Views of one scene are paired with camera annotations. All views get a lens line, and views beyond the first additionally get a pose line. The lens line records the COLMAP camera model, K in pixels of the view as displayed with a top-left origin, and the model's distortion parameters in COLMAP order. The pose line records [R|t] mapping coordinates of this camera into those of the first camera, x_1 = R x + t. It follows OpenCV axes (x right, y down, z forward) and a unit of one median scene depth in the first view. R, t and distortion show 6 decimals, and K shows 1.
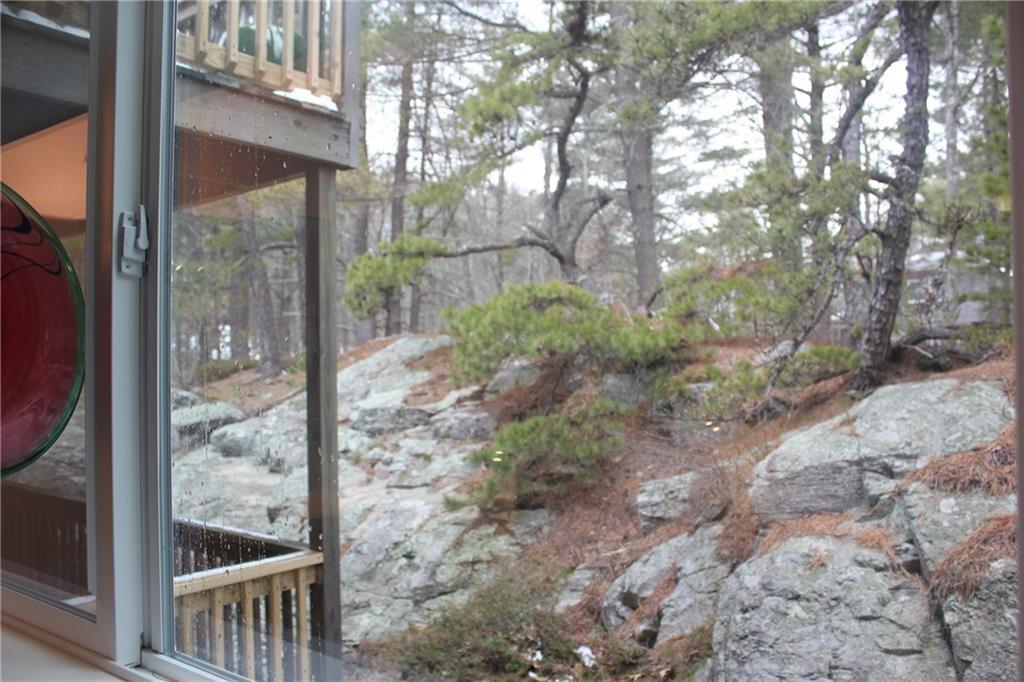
lens RADIAL K [[847.6, 0, 519.0], [0, 847.6, 360.4], [0, 0, 1]] dist [-0.157355, 0.129491]
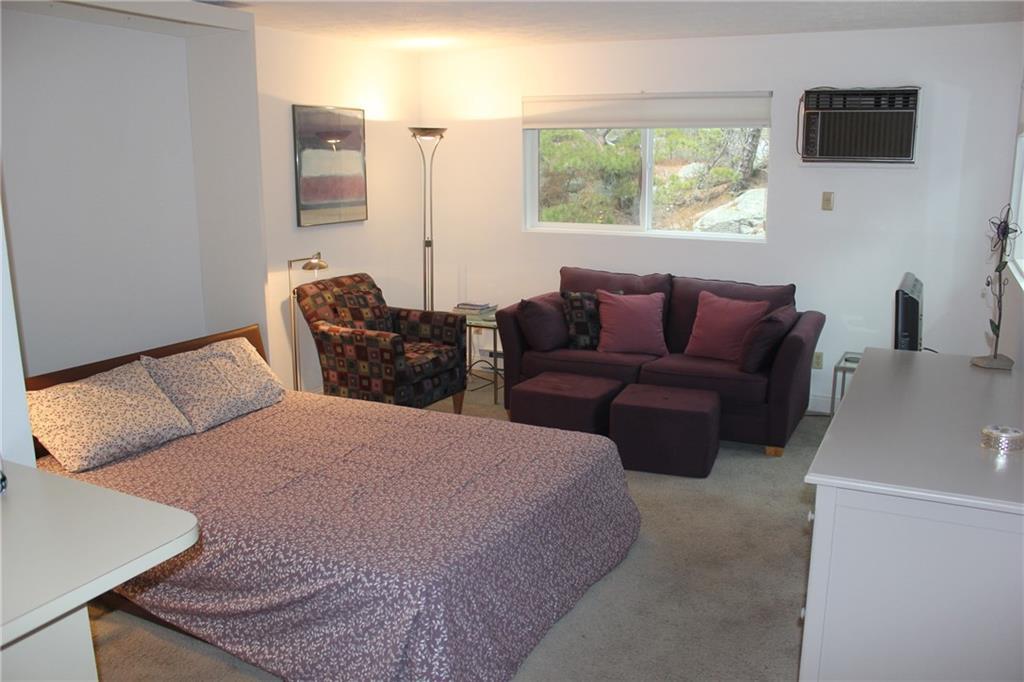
lens RADIAL K [[847.6, 0, 507.4], [0, 847.6, 334.7], [0, 0, 1]] dist [-0.157355, 0.129491]
pose [[0.988980, -0.024045, 0.146084, -0.394357], [-0.005984, 0.979425, 0.201720, -0.025649], [-0.147929, -0.200371, 0.968488, -0.843059]]
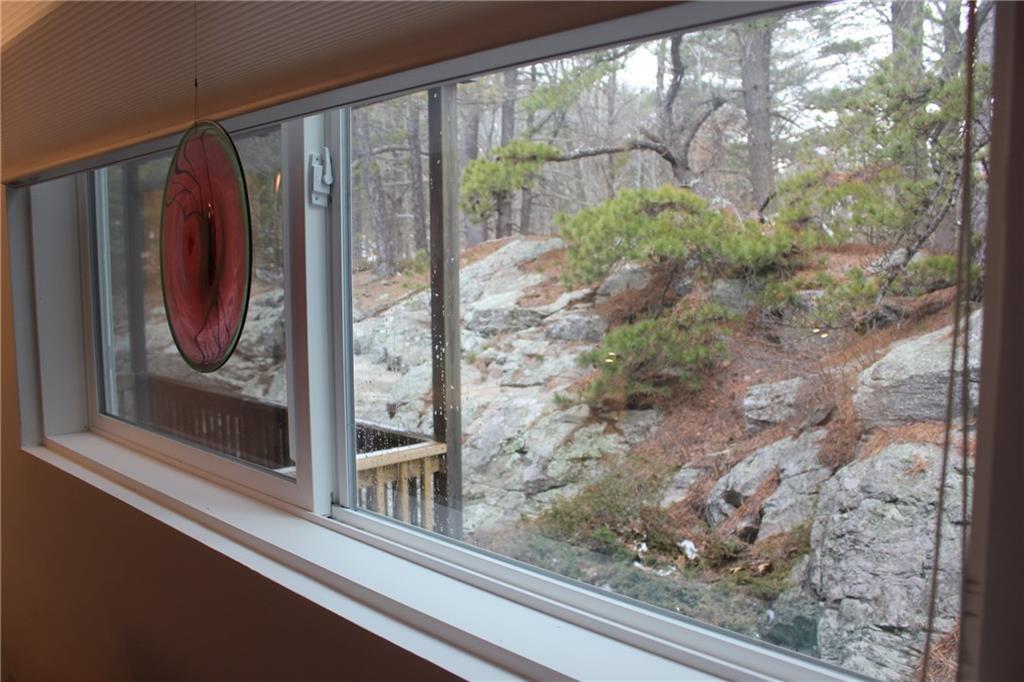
lens RADIAL K [[847.6, 0, 516.1], [0, 847.6, 365.5], [0, 0, 1]] dist [-0.157355, 0.129491]
pose [[0.991488, 0.020231, -0.128620, -0.004129], [-0.004300, 0.992403, 0.122955, -0.004358], [0.130131, -0.121356, 0.984042, -0.036546]]
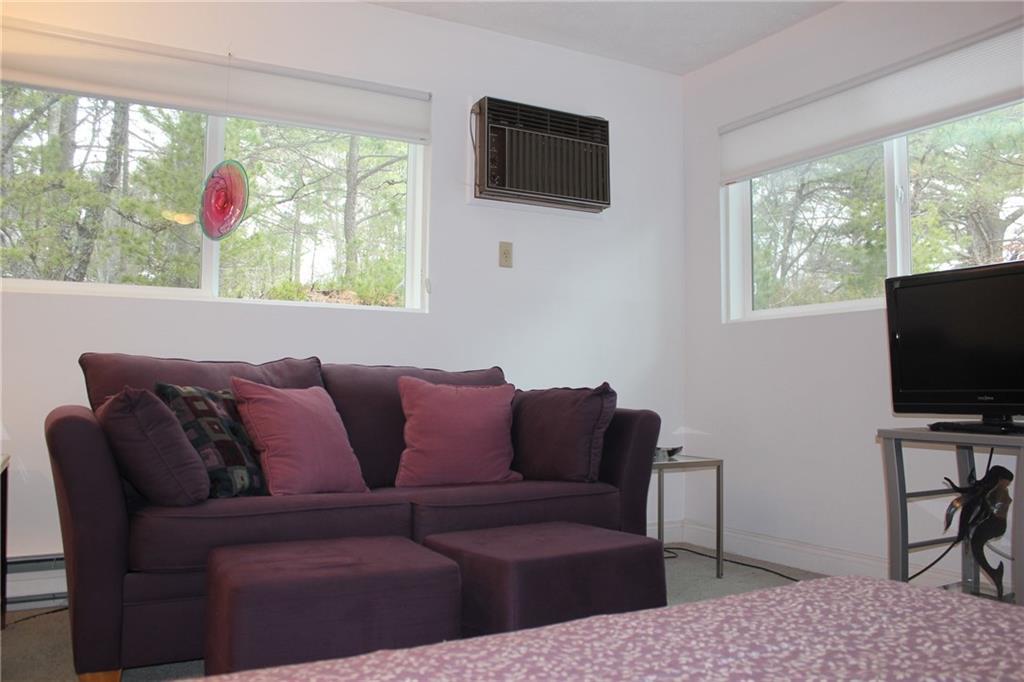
lens RADIAL K [[847.6, 0, 508.0], [0, 847.6, 344.0], [0, 0, 1]] dist [-0.157355, 0.129491]
pose [[0.416871, 0.058666, 0.907071, -0.506711], [-0.013730, 0.998208, -0.058250, 0.117649], [-0.908862, 0.011828, 0.416929, -0.277015]]
